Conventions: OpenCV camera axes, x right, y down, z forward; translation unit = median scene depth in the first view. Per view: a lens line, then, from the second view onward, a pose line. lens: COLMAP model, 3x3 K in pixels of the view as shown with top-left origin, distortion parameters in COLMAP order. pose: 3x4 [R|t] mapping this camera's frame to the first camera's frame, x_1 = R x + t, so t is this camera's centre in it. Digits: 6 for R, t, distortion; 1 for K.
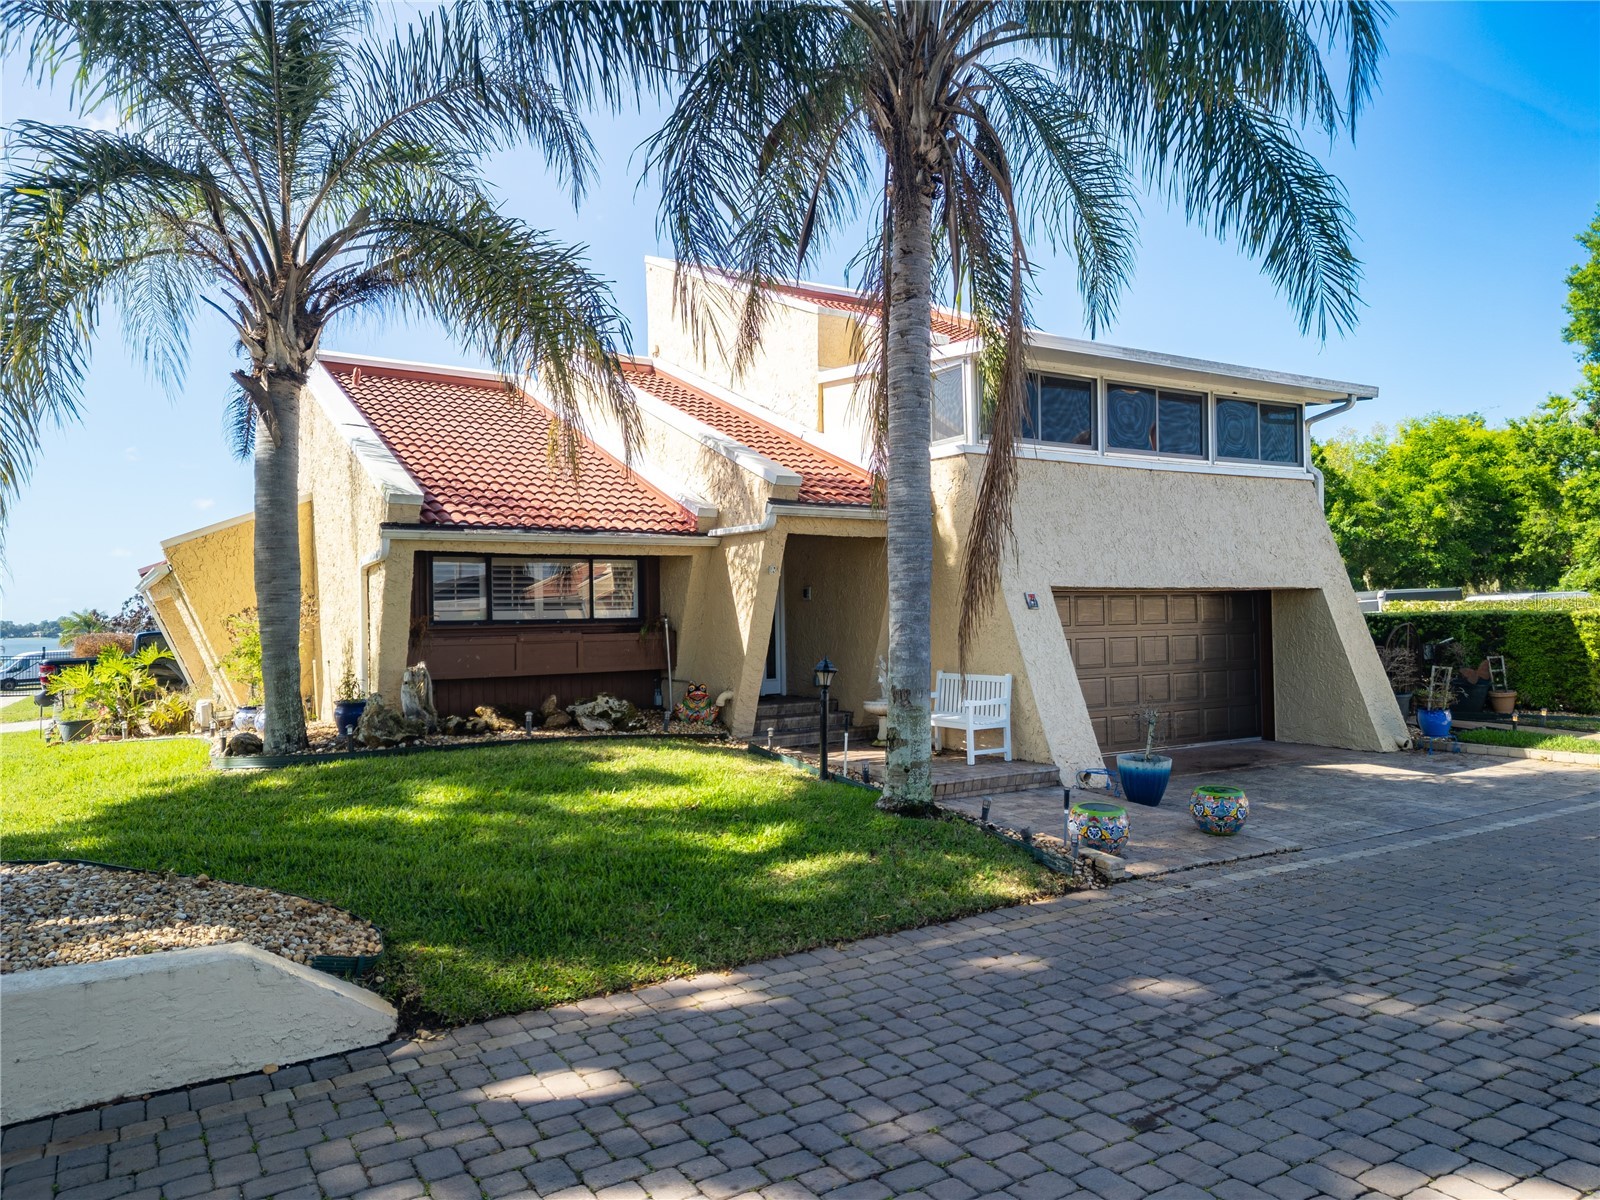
lens RADIAL K [[1185.5, 0, 800.0], [0, 1185.5, 600.0], [0, 0, 1]] dist [0.054879, -0.050755]
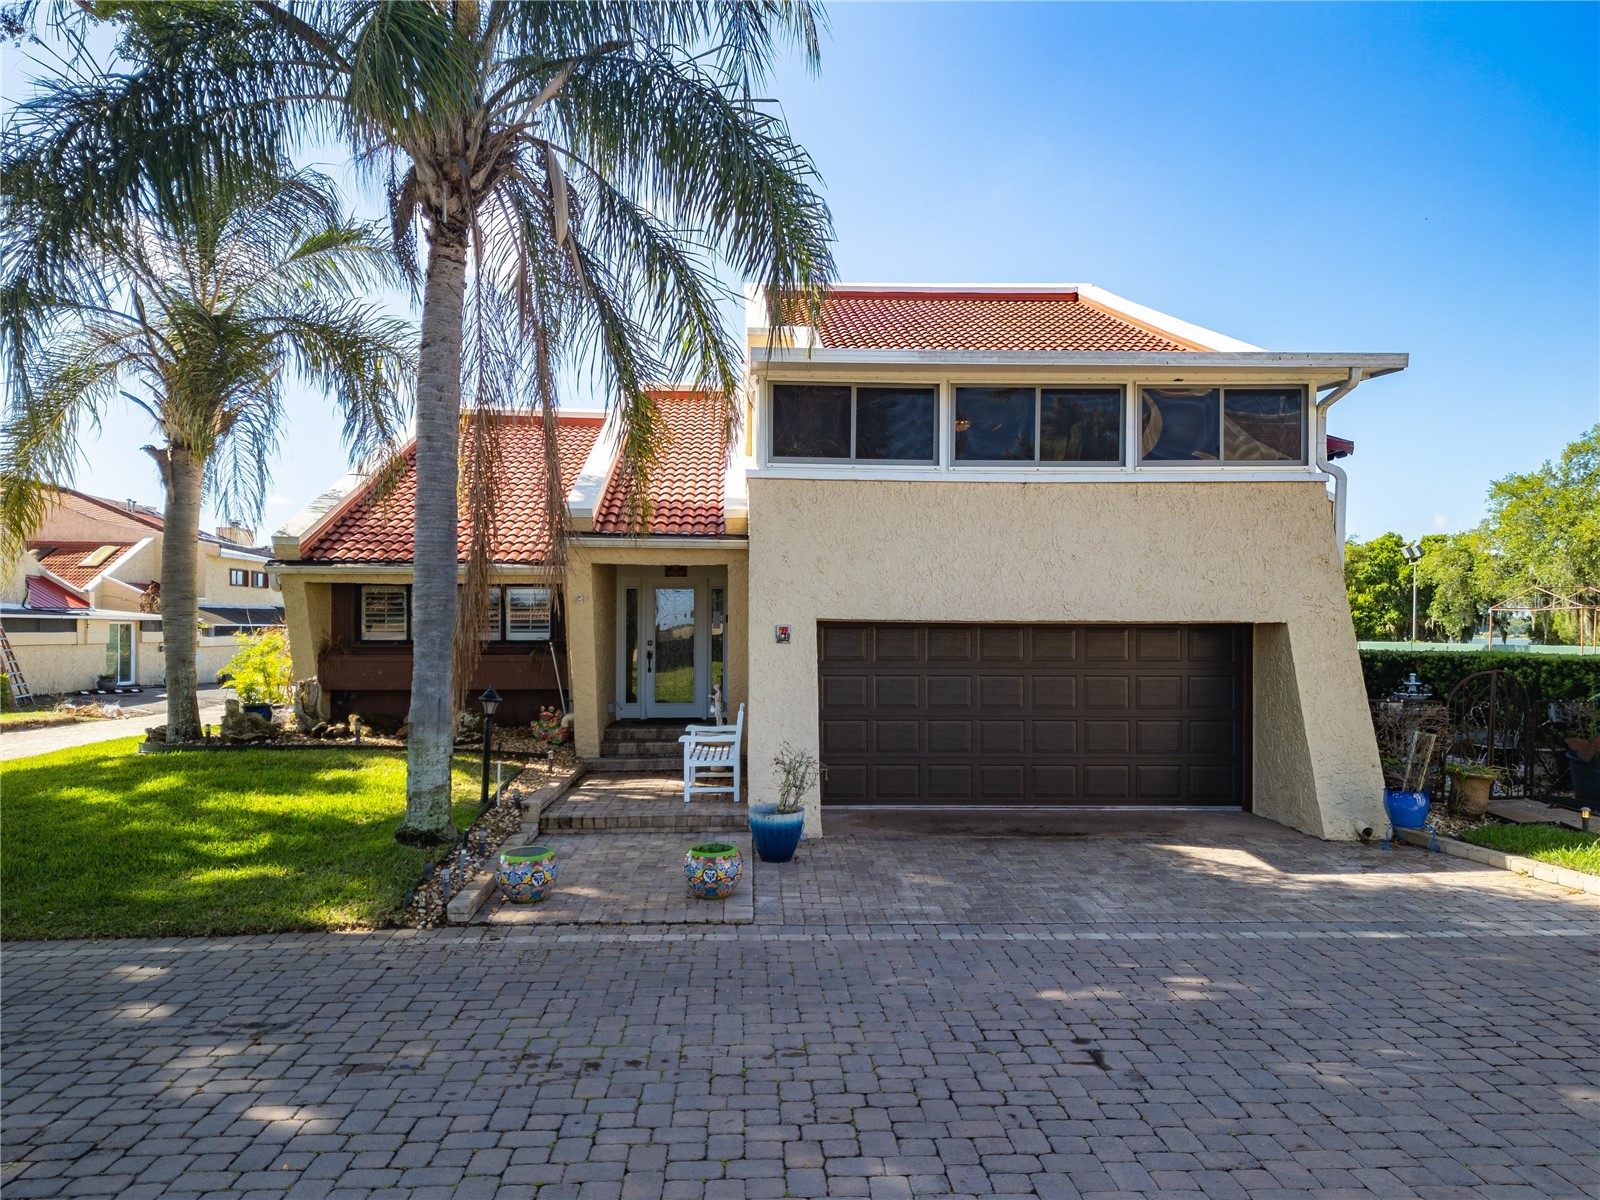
lens RADIAL K [[1227.4, 0, 800.0], [0, 1227.4, 600.0], [0, 0, 1]] dist [0.061258, -0.060014]
pose [[0.859912, 0.007628, -0.510386, 1.130410], [-0.009515, 0.999954, -0.001087, -0.040962], [0.510354, 0.005791, 0.859945, 0.279065]]
